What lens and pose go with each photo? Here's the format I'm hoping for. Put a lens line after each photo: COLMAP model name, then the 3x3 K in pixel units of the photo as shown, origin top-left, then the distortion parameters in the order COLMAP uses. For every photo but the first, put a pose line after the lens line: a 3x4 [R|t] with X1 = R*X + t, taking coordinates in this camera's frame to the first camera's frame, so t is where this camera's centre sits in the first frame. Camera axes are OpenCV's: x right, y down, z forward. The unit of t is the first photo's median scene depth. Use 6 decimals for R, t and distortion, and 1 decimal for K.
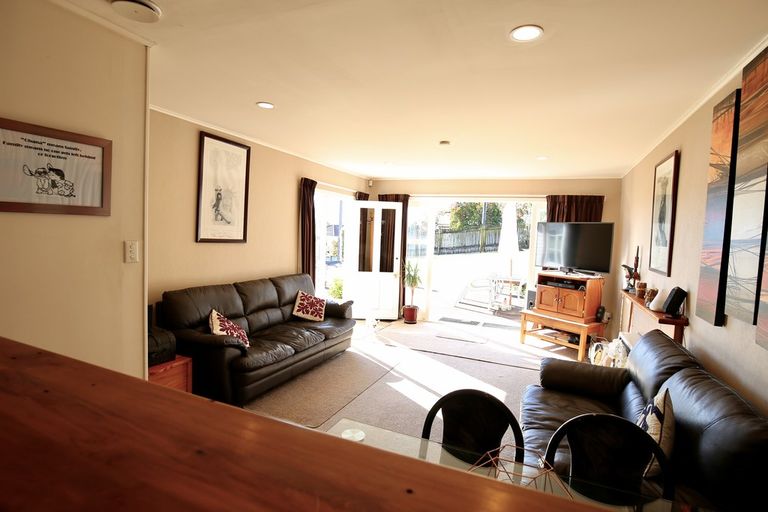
lens RADIAL K [[400.3, 0, 384.0], [0, 400.3, 256.0], [0, 0, 1]] dist [-0.001389, -0.000006]
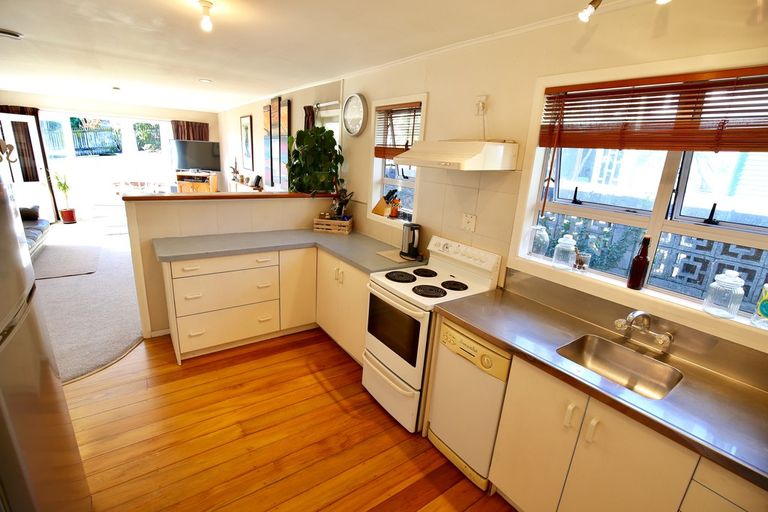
lens RADIAL K [[354.8, 0, 384.0], [0, 354.8, 256.0], [0, 0, 1]] dist [-0.002481, -0.000250]
pose [[0.535672, -0.243810, 0.808463, -0.357596], [0.017949, 0.960482, 0.277762, -0.017839], [-0.844235, -0.134279, 0.518880, -0.417243]]
